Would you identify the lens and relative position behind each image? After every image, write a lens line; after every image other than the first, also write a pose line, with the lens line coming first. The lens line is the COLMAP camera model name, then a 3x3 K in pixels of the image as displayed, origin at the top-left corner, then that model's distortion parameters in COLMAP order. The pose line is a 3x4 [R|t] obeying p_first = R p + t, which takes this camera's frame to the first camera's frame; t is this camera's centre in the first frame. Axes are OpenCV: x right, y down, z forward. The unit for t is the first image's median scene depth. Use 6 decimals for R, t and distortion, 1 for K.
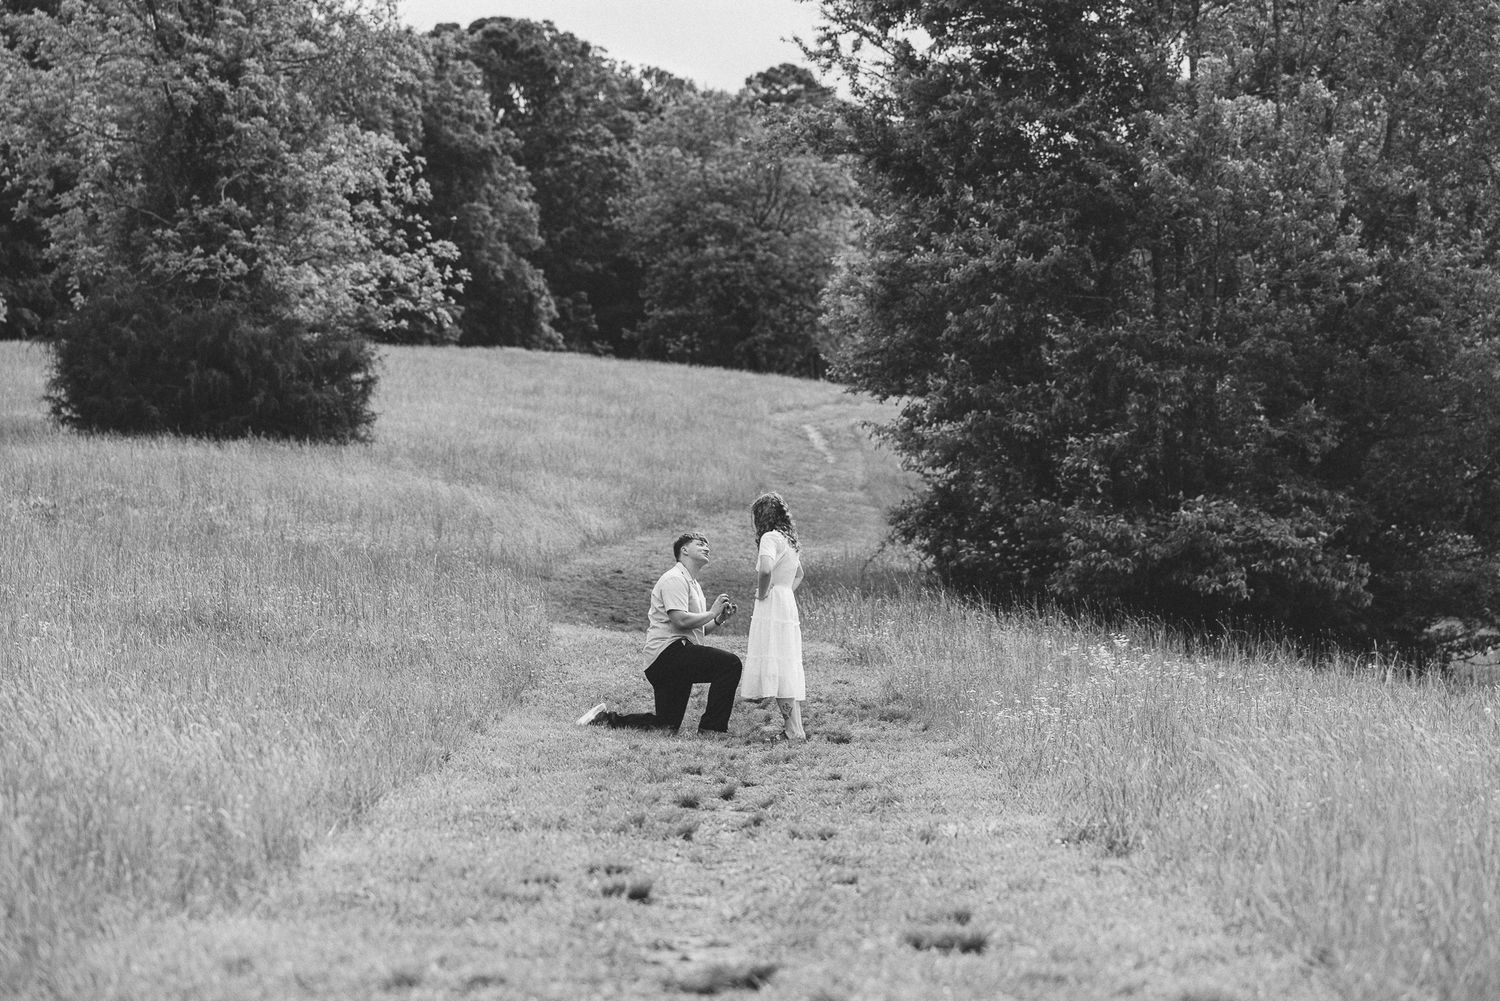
lens RADIAL K [[3156.0, 0, 750.0], [0, 3156.0, 500.5], [0, 0, 1]] dist [0.032072, 0.008993]
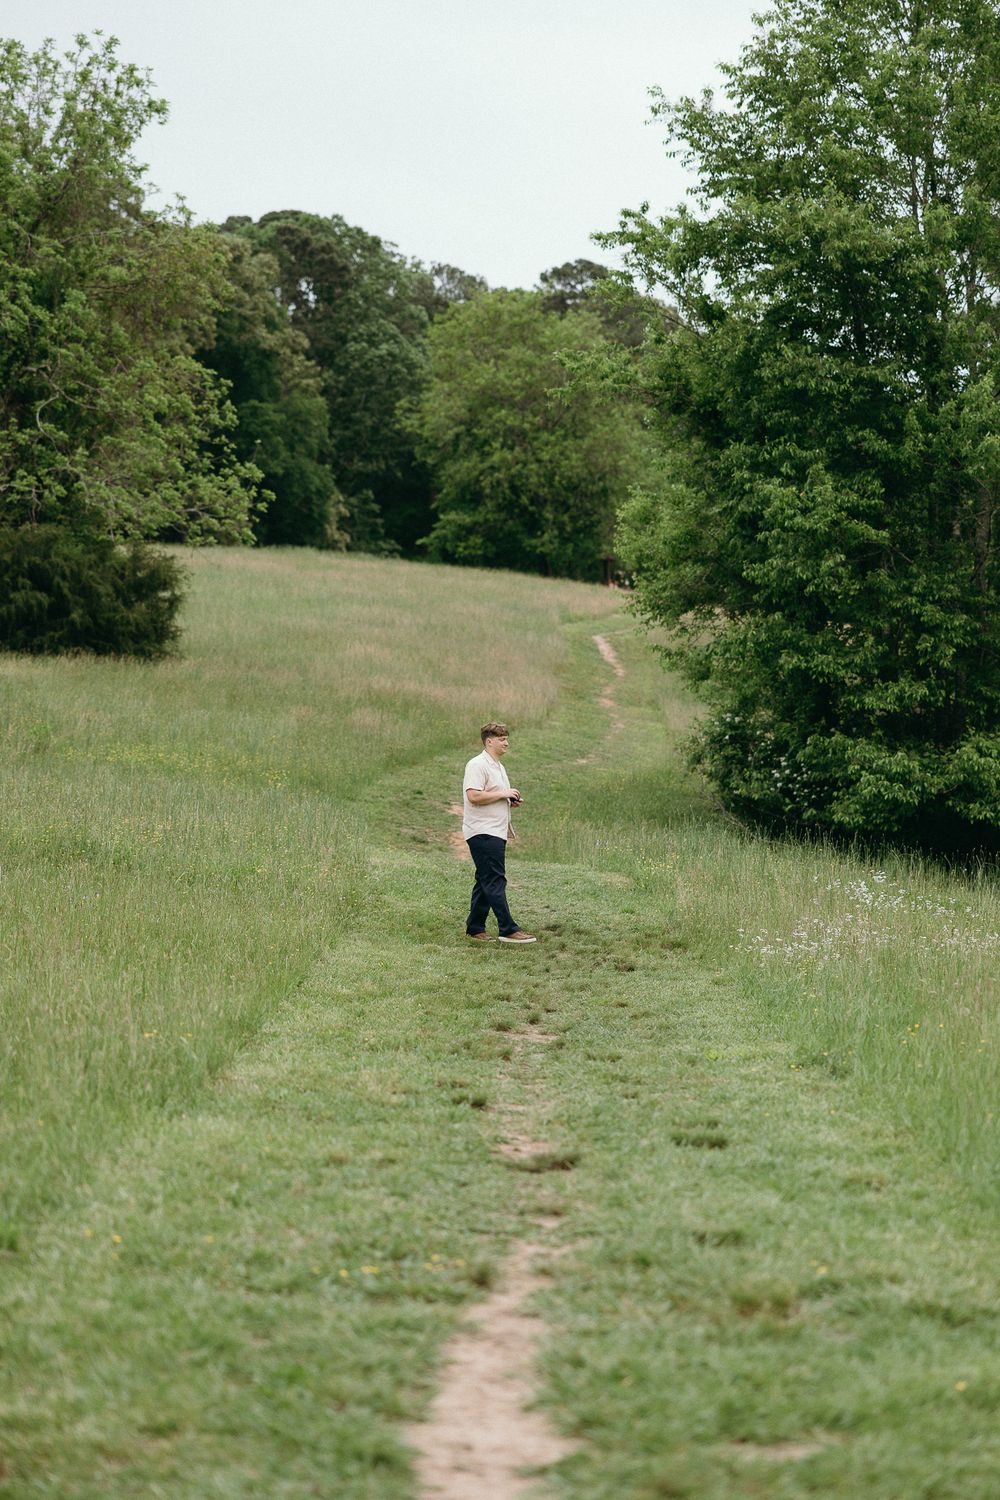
lens RADIAL K [[3703.5, 0, 500.0], [0, 3703.5, 750.0], [0, 0, 1]] dist [0.037129, 0.391750]
pose [[0.999898, 0.013128, -0.005548, -0.007482], [-0.012941, 0.999387, 0.032520, -0.032031], [0.005972, -0.032445, 0.999456, -0.237943]]
